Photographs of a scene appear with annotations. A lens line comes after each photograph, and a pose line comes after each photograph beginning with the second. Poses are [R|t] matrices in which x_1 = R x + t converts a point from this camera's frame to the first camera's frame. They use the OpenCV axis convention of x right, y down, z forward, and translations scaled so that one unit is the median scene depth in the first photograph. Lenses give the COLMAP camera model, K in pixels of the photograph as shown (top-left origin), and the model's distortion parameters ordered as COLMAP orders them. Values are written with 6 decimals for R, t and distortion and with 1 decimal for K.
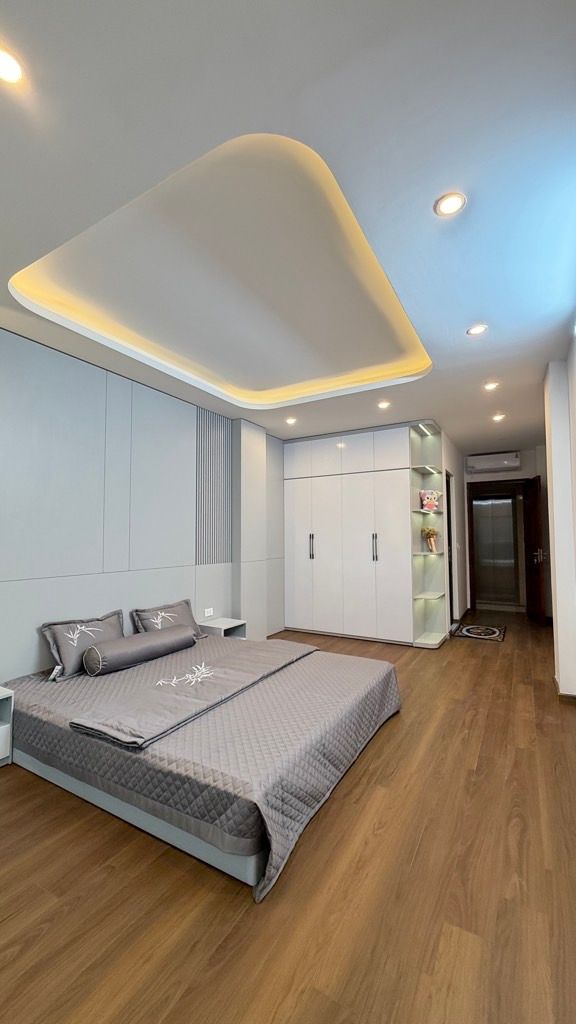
lens RADIAL K [[406.8, 0, 289.9], [0, 406.8, 517.7], [0, 0, 1]] dist [0.006731, -0.000227]
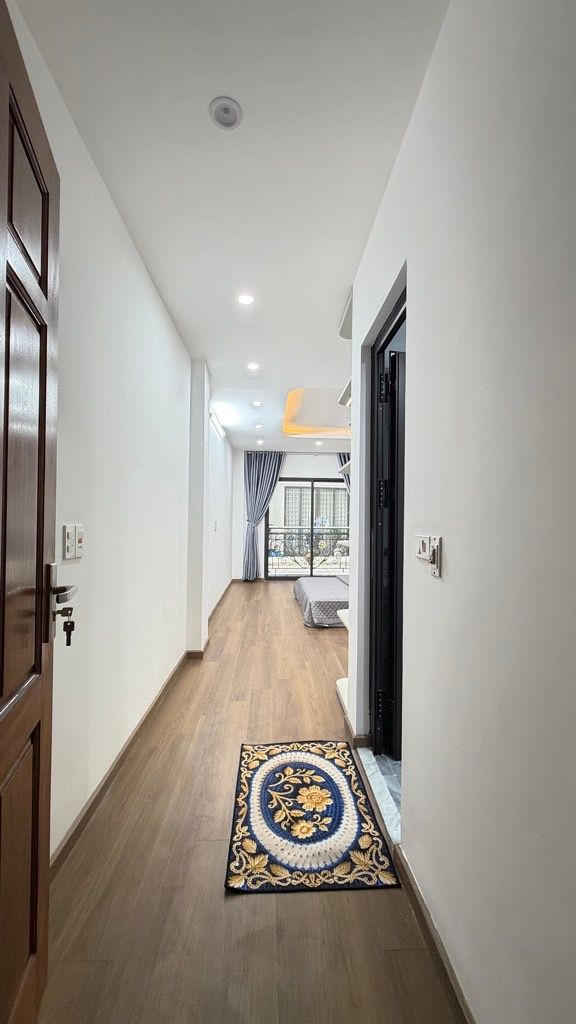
lens RADIAL K [[406.8, 0, 284.9], [0, 406.8, 512.8], [0, 0, 1]] dist [0.006731, -0.000227]
pose [[-0.844642, -0.020577, -0.534935, 1.563869], [0.017060, 0.997719, -0.065316, 0.173341], [0.535059, -0.064295, -0.842364, 3.038396]]
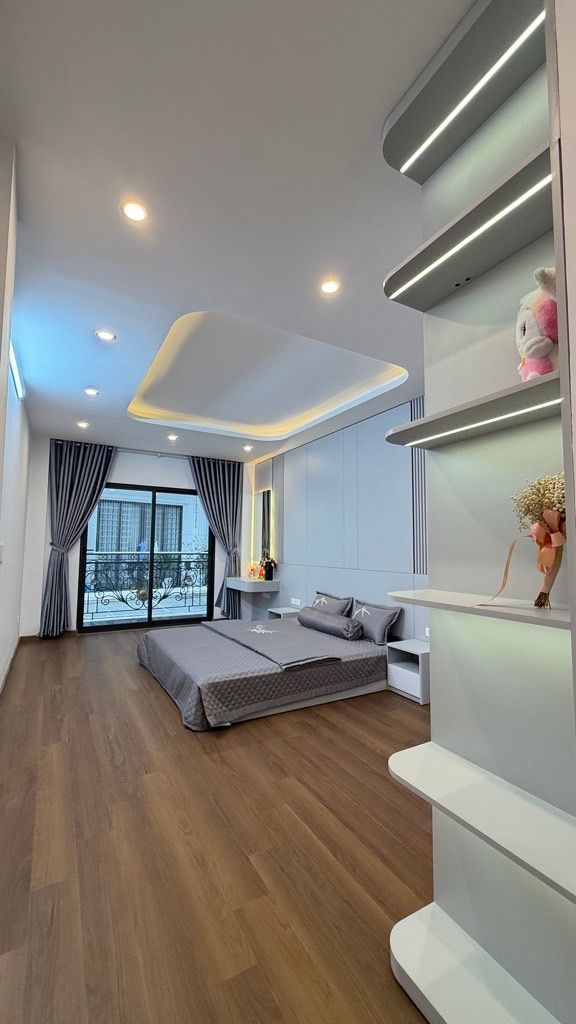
lens RADIAL K [[406.8, 0, 284.9], [0, 406.8, 516.7], [0, 0, 1]] dist [0.006731, -0.000227]
pose [[-0.508866, -0.067850, -0.858168, 1.273330], [0.036605, 0.994282, -0.100318, 0.128638], [0.860067, -0.082461, -0.503472, 2.201790]]
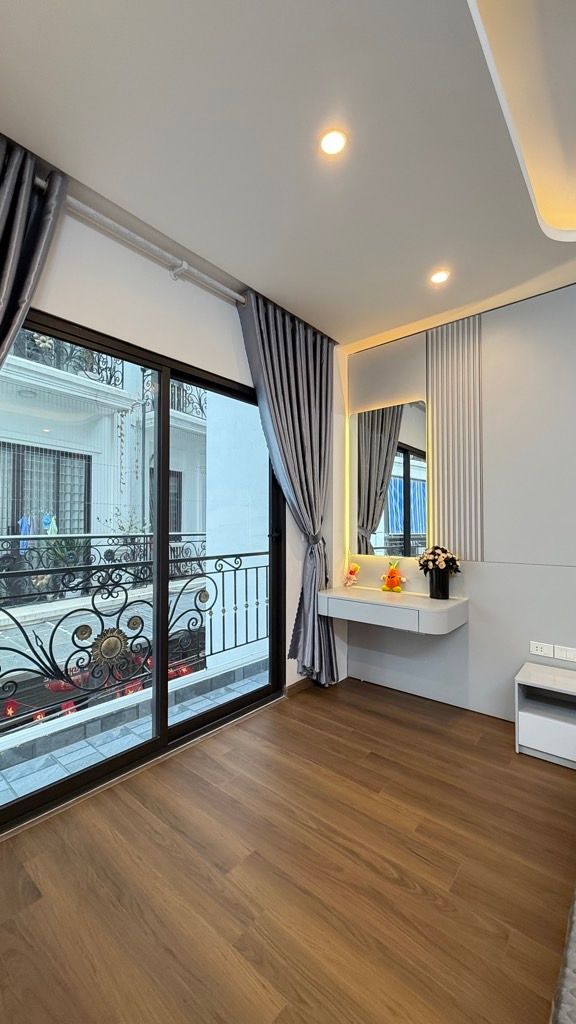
lens RADIAL K [[406.8, 0, 281.9], [0, 406.8, 512.8], [0, 0, 1]] dist [0.006731, -0.000227]
pose [[-0.182418, -0.029898, -0.982766, 0.285071], [0.048288, 0.998059, -0.039326, 0.045330], [0.982035, -0.054630, -0.180621, 0.513909]]
